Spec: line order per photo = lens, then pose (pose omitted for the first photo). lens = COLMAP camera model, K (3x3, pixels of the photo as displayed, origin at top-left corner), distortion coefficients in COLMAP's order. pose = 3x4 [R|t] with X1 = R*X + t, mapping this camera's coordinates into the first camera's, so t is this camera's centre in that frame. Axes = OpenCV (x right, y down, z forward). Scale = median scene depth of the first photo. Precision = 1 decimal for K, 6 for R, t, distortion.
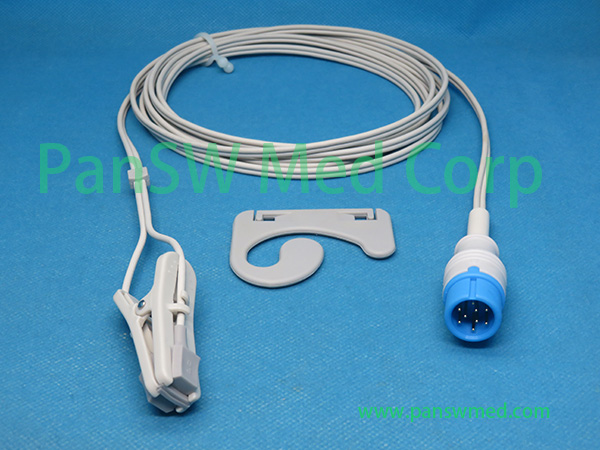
lens RADIAL K [[888.7, 0, 300.7], [0, 888.7, 227.2], [0, 0, 1]] dist [-0.062029, 0.000000]
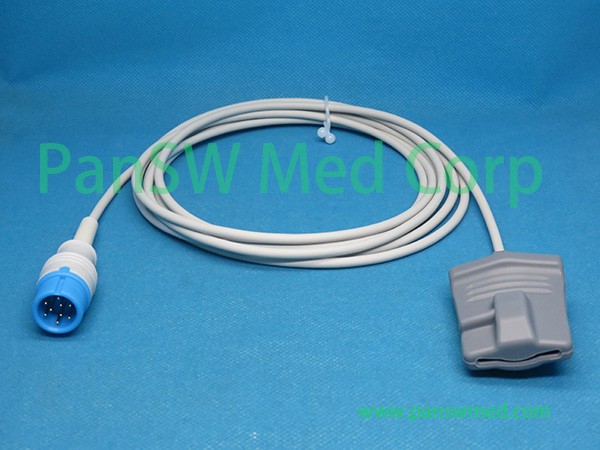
lens RADIAL K [[888.7, 0, 304.4], [0, 888.7, 223.7], [0, 0, 1]] dist [-0.062029, 0.000000]
pose [[0.999652, -0.015328, 0.021477, -0.157617], [0.016773, 0.997491, -0.068774, -0.035422], [-0.020368, 0.069110, 0.997401, 0.041229]]
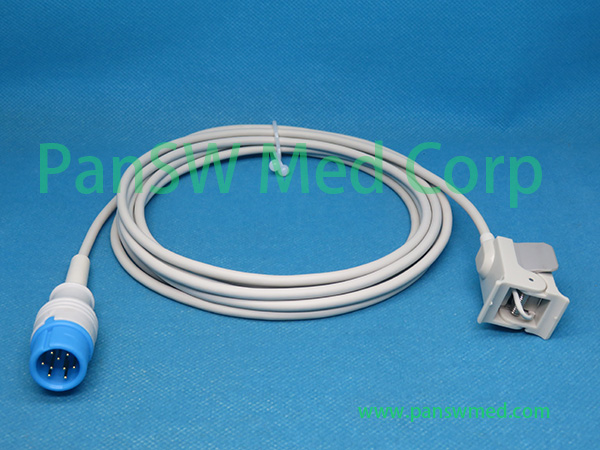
lens RADIAL K [[889.8, 0, 294.4], [0, 889.8, 224.7], [0, 0, 1]] dist [-0.055157, 0.000000]
pose [[0.999833, -0.005599, 0.017391, -0.064829], [0.006302, 0.999153, -0.040657, -0.138097], [-0.017148, 0.040759, 0.999022, 0.180882]]
